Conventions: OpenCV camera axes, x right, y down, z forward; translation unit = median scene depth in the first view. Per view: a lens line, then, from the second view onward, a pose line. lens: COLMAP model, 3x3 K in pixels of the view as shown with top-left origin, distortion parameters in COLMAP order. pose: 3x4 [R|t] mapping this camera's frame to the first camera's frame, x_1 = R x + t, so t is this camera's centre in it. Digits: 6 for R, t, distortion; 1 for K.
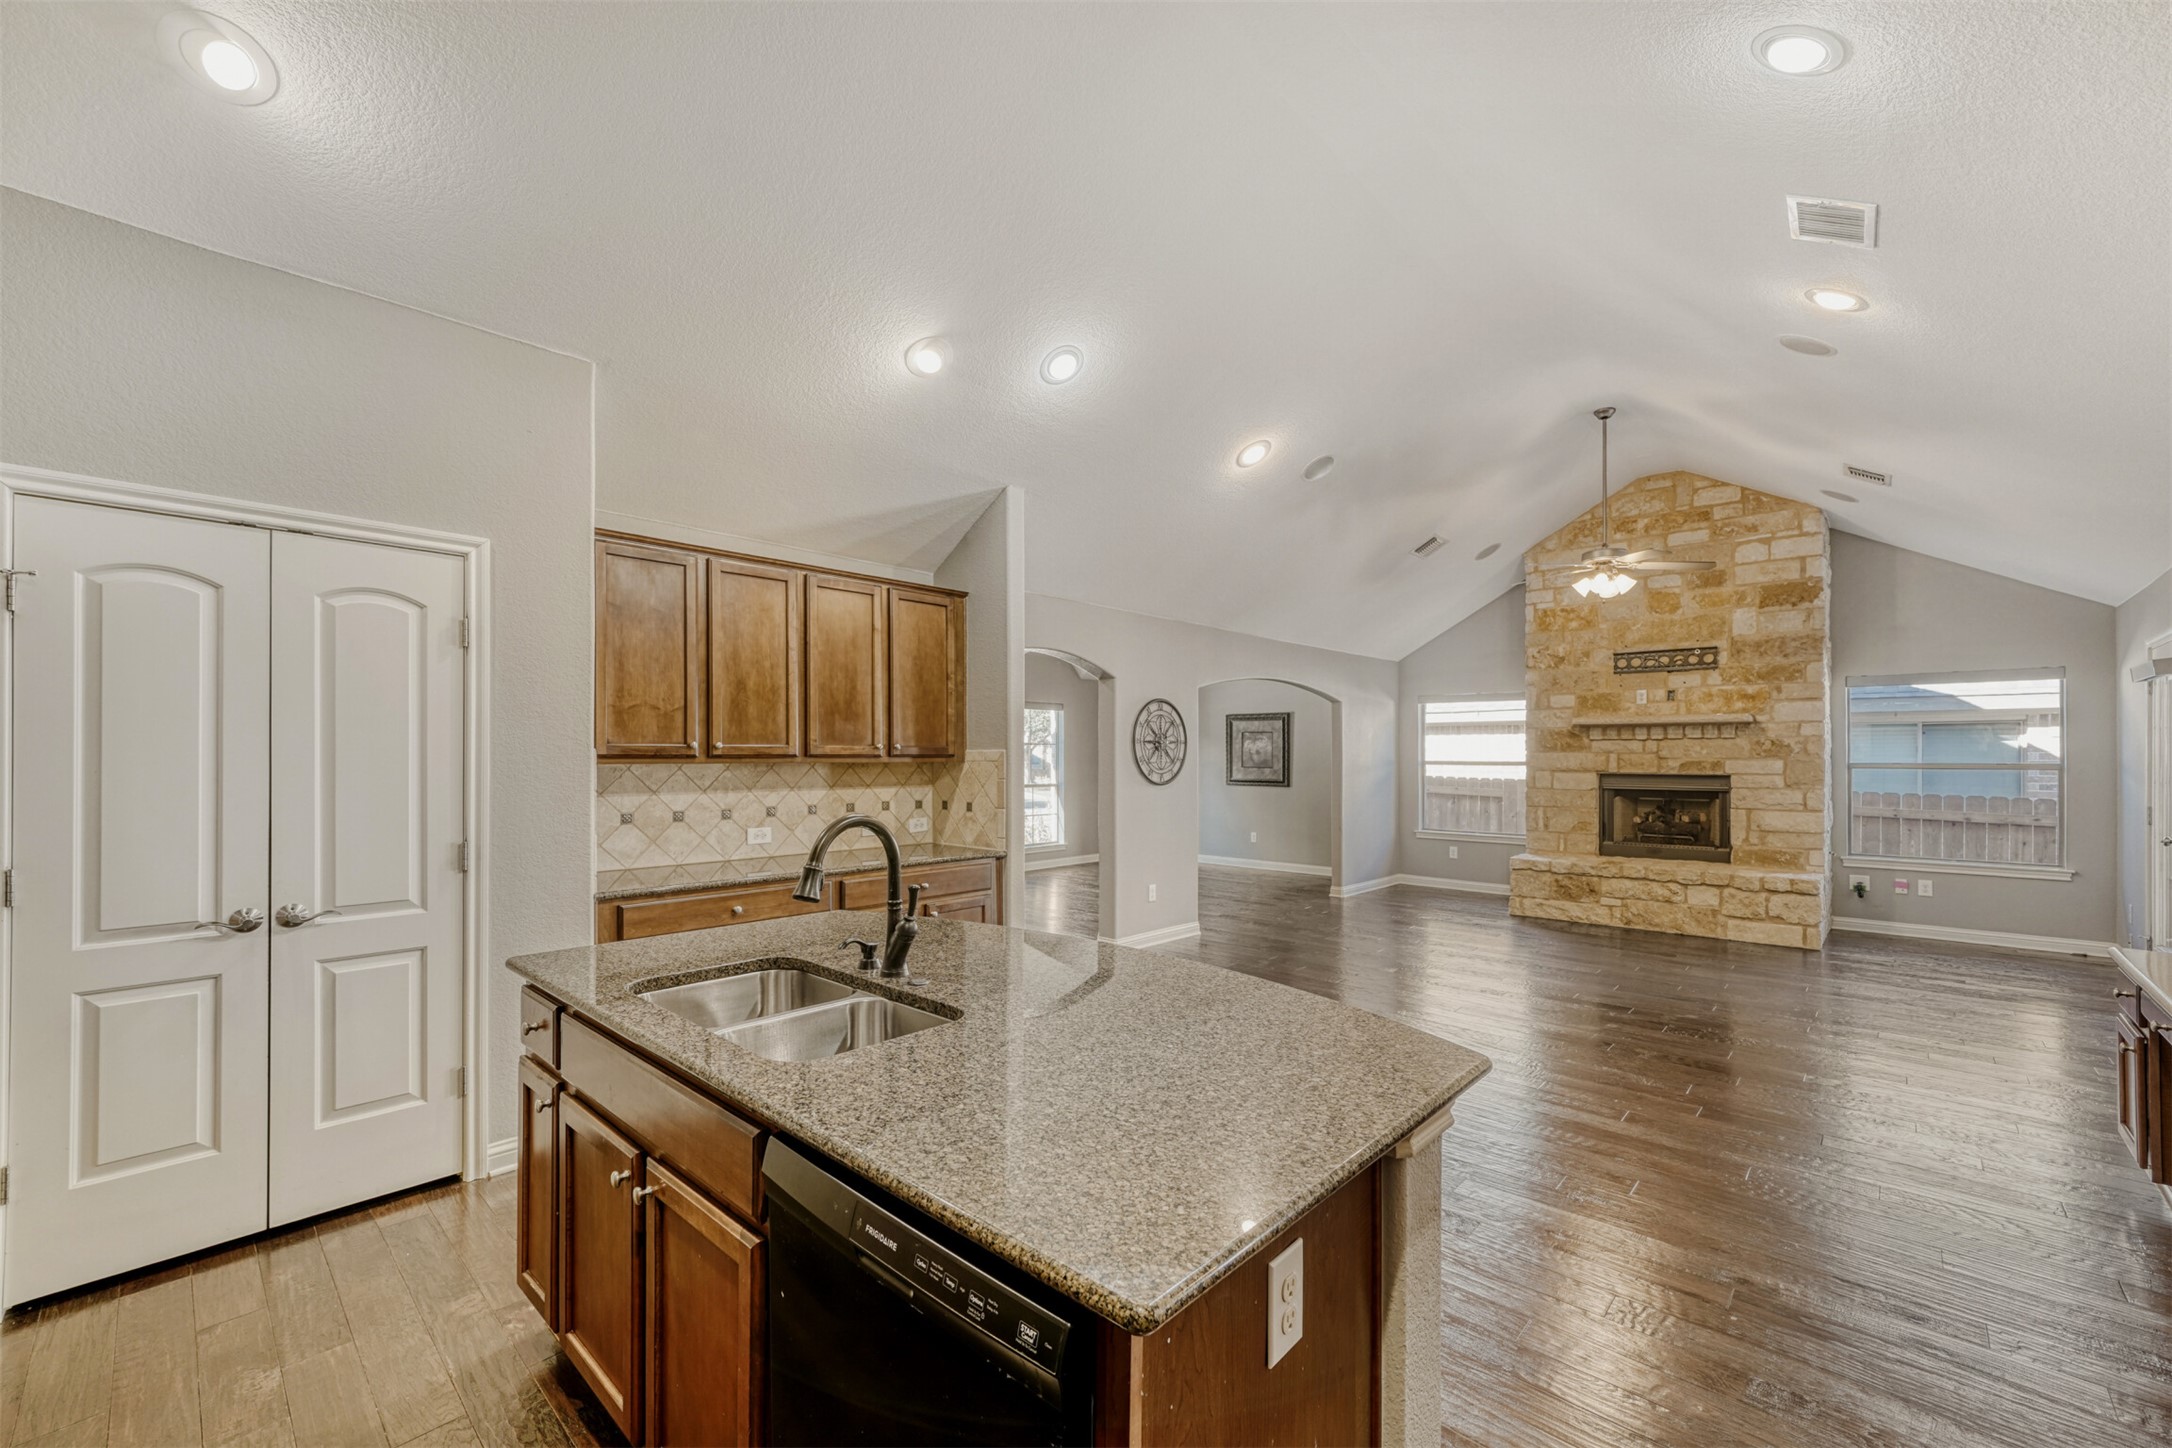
lens RADIAL K [[870.1, 0, 1138.1], [0, 870.1, 751.9], [0, 0, 1]] dist [0.001644, -0.000098]
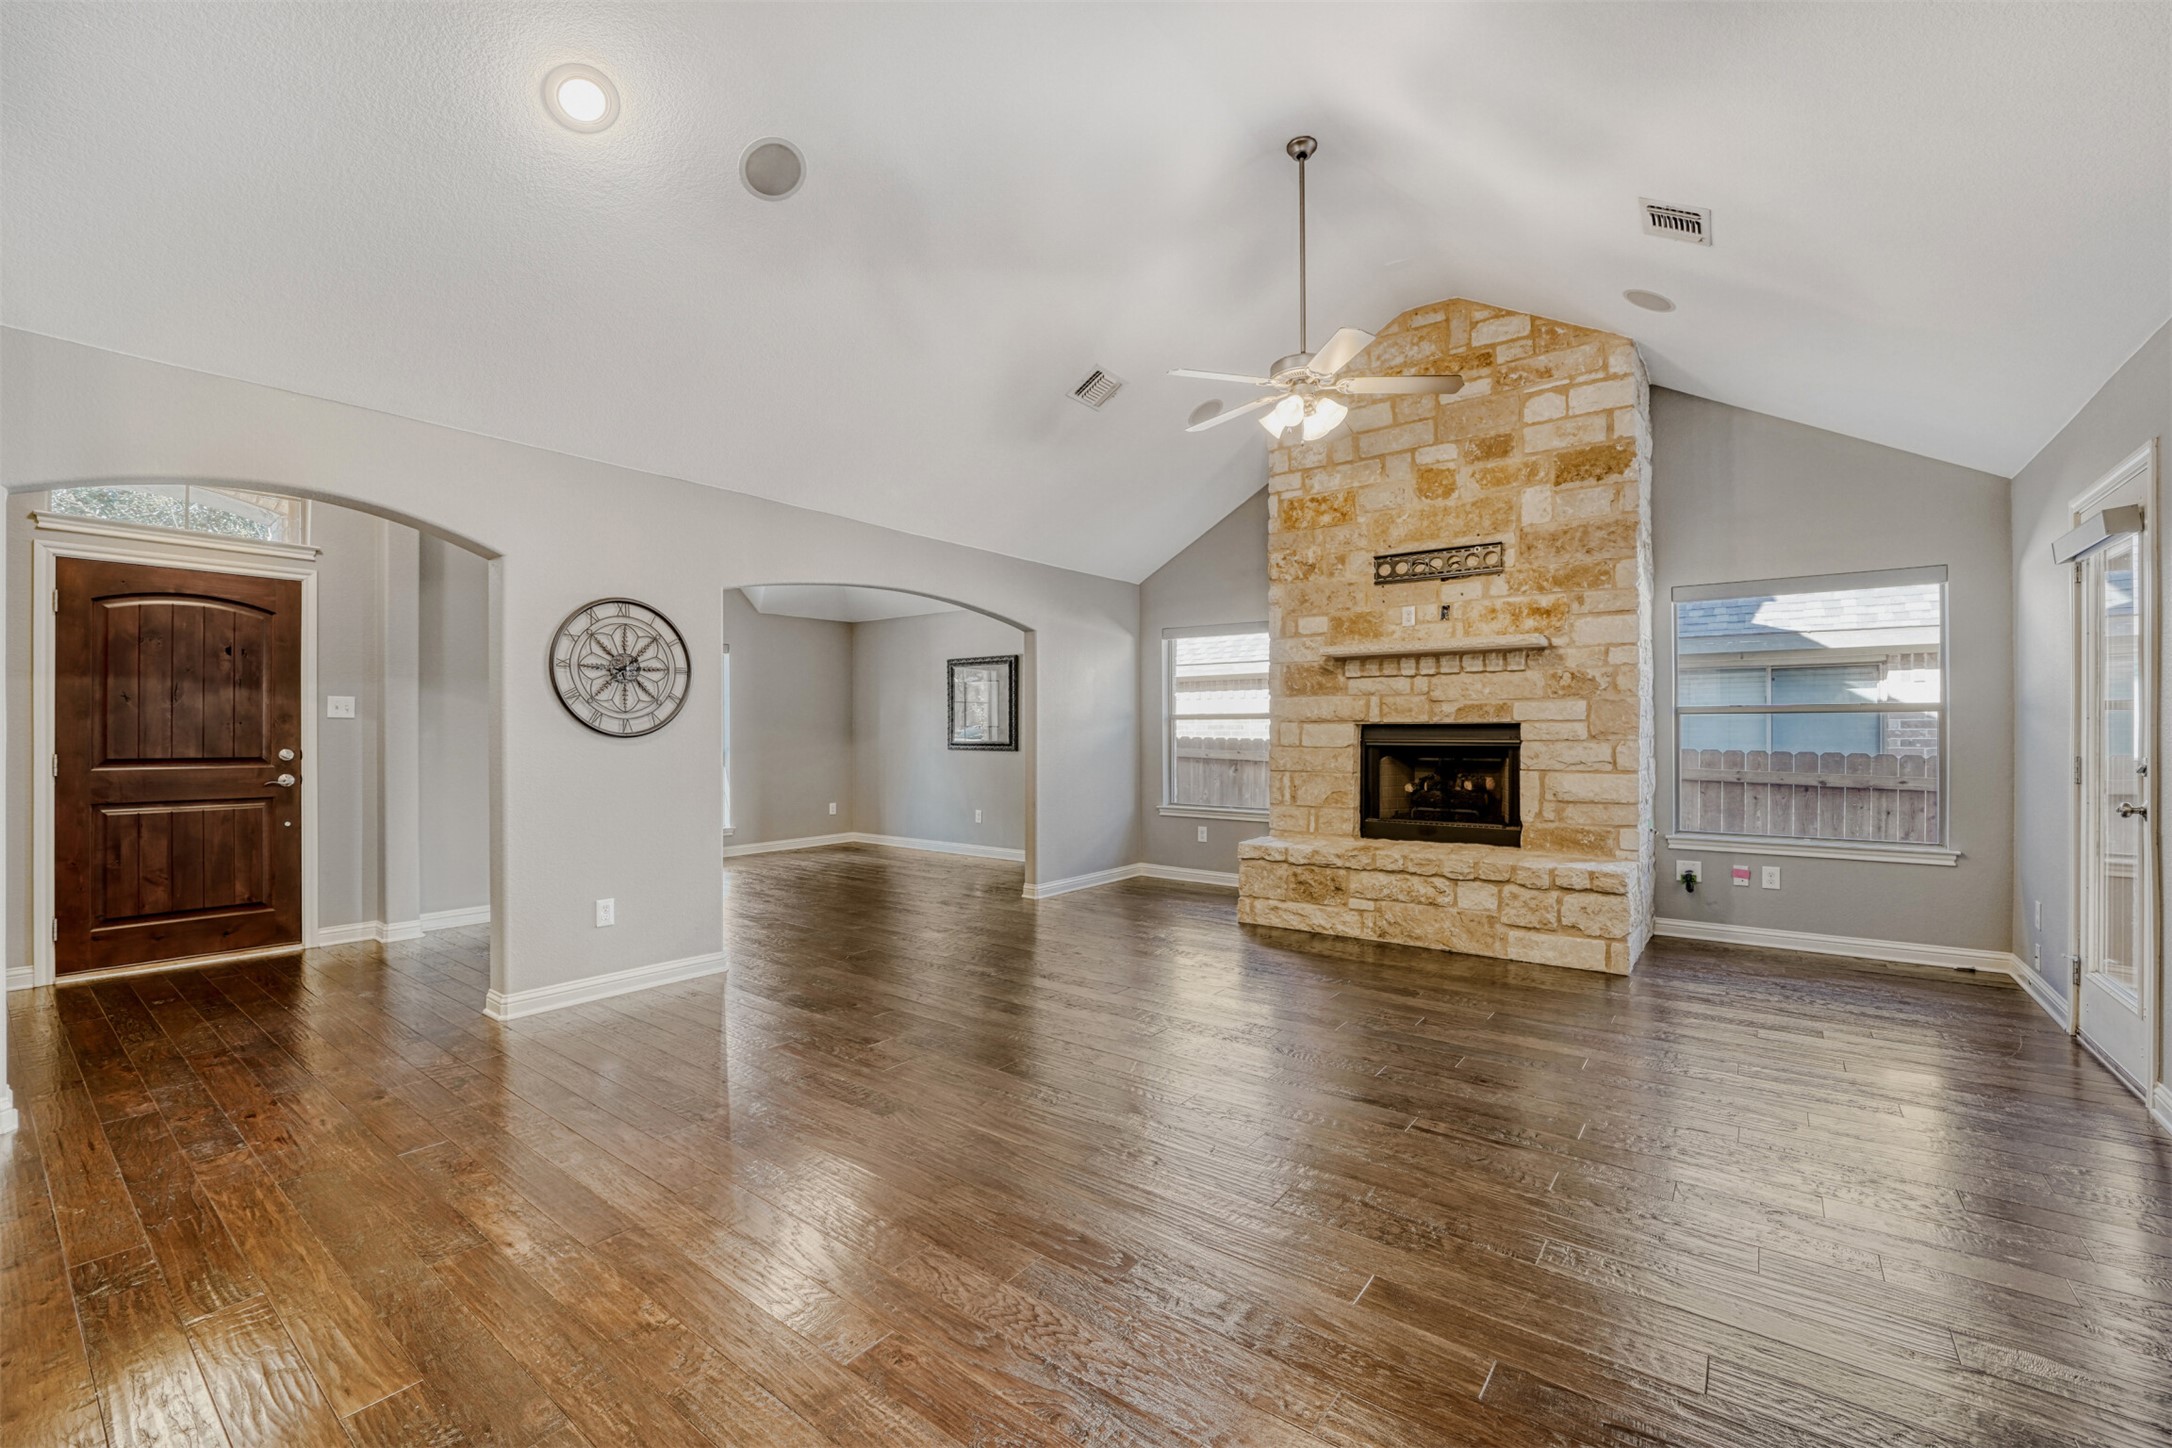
lens RADIAL K [[889.8, 0, 1110.5], [0, 889.8, 730.2], [0, 0, 1]] dist [-0.018936, 0.000088]
pose [[0.996458, -0.003760, 0.084005, 0.283680], [0.003422, 0.999985, 0.004168, 0.028011], [-0.084020, -0.003865, 0.996457, 0.305375]]
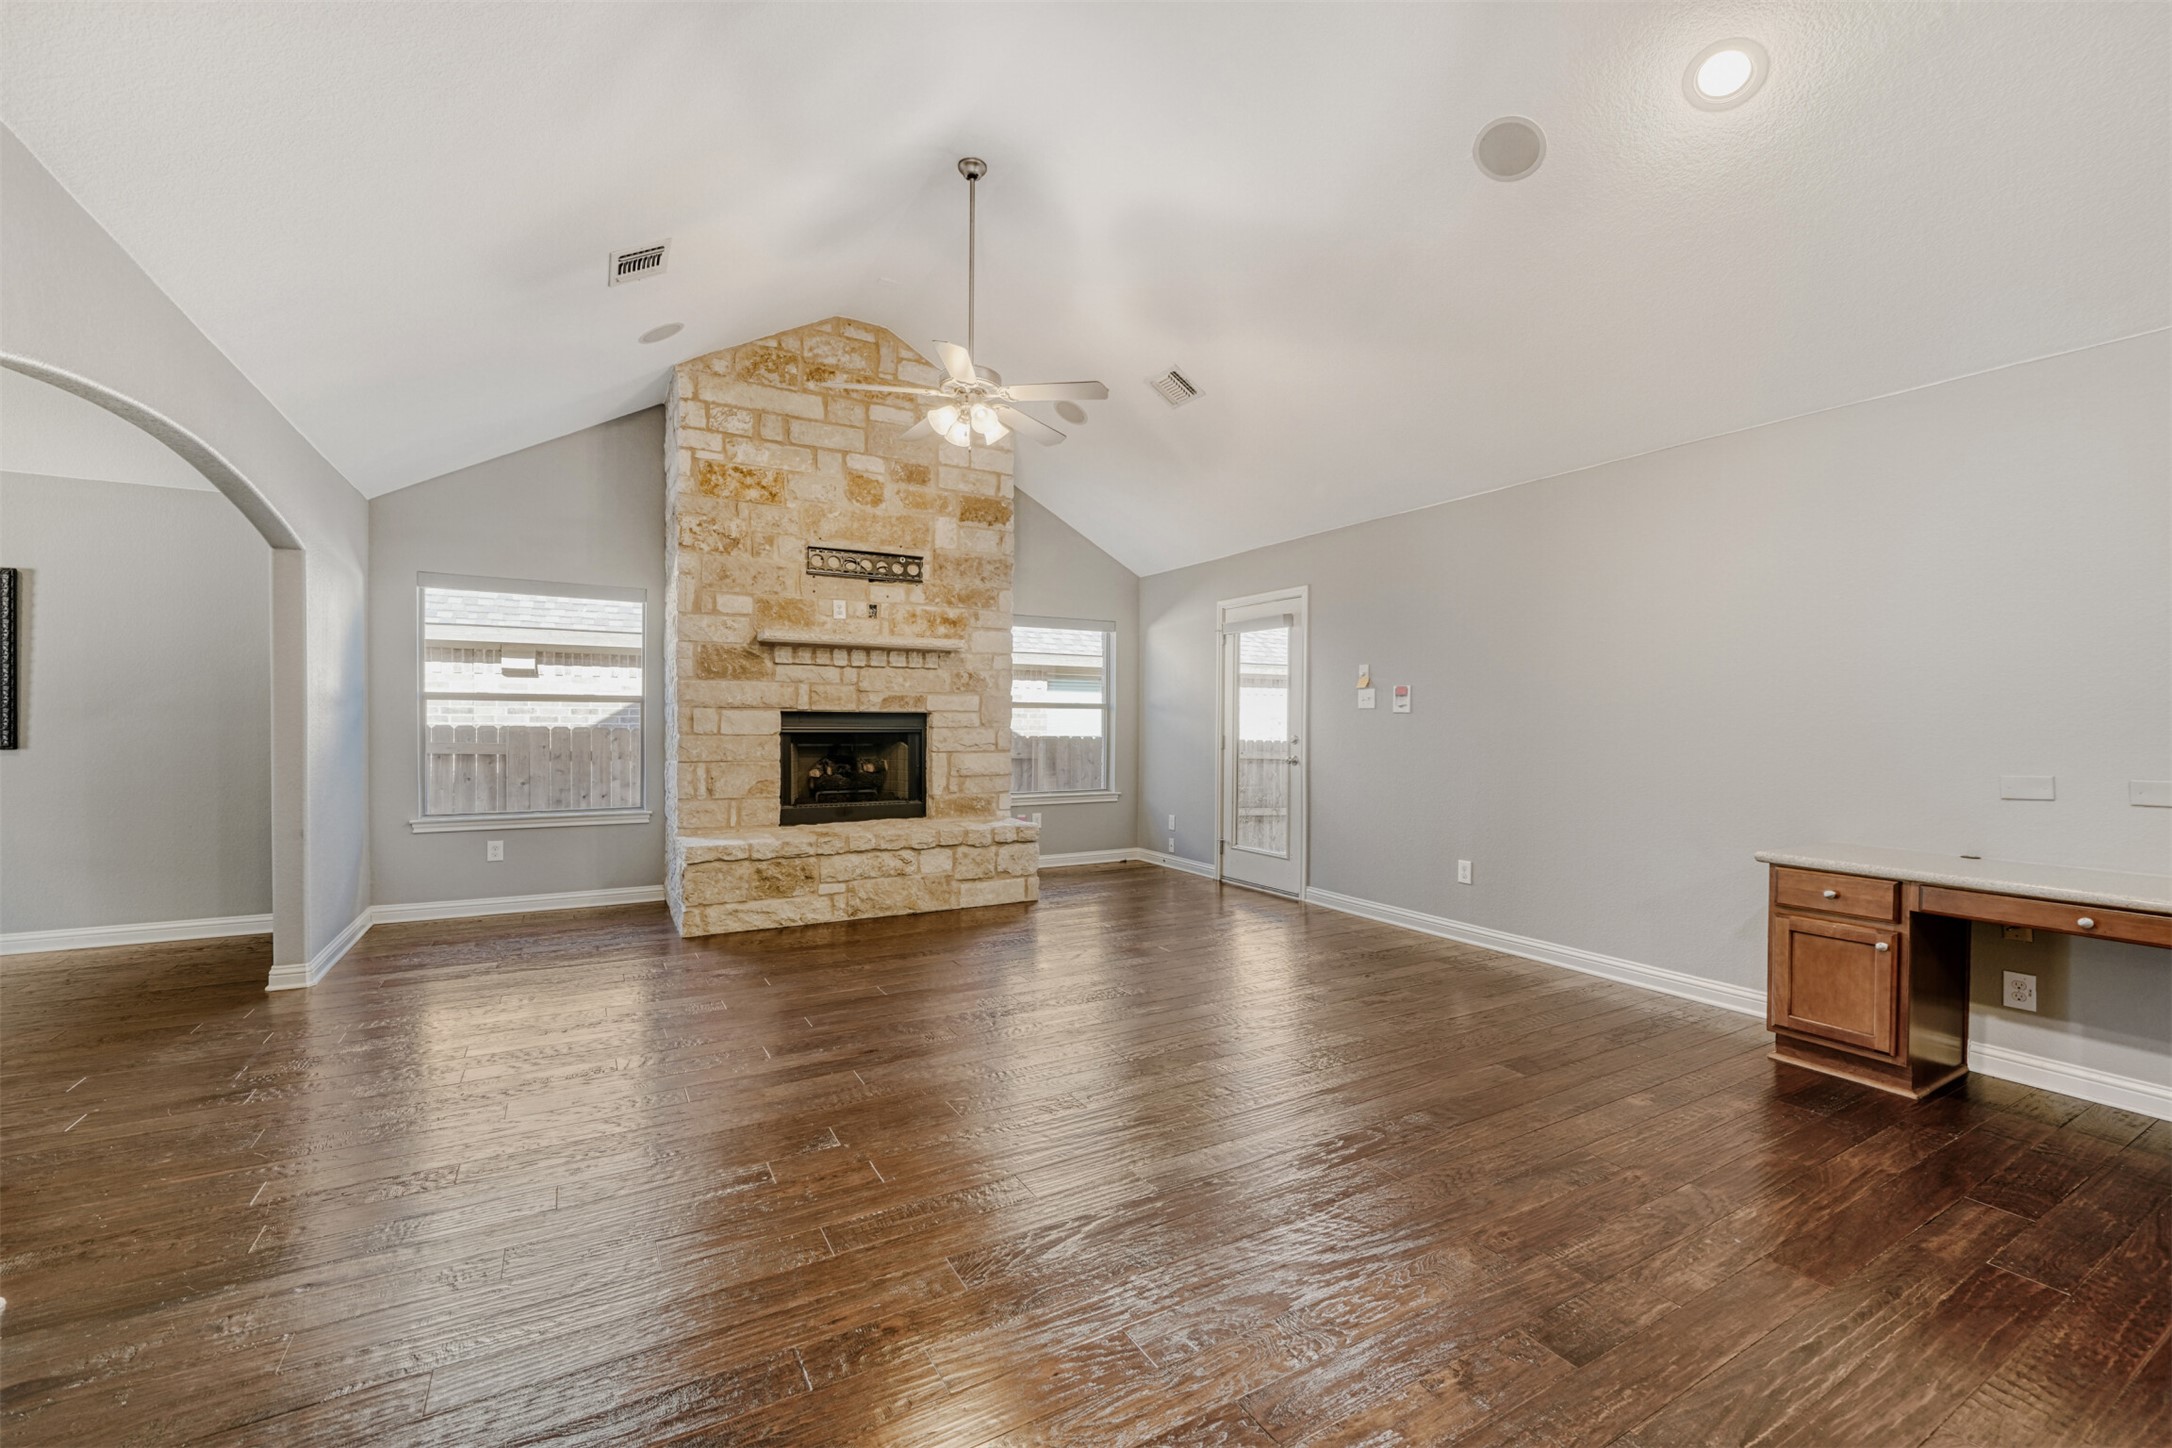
lens RADIAL K [[868.4, 0, 1060.4], [0, 868.4, 725.1], [0, 0, 1]] dist [-0.002737, -0.000057]
pose [[0.335462, -0.005032, 0.942040, -0.068805], [-0.011509, 0.999889, 0.009439, 0.028980], [-0.941984, -0.014009, 0.335367, 0.590276]]
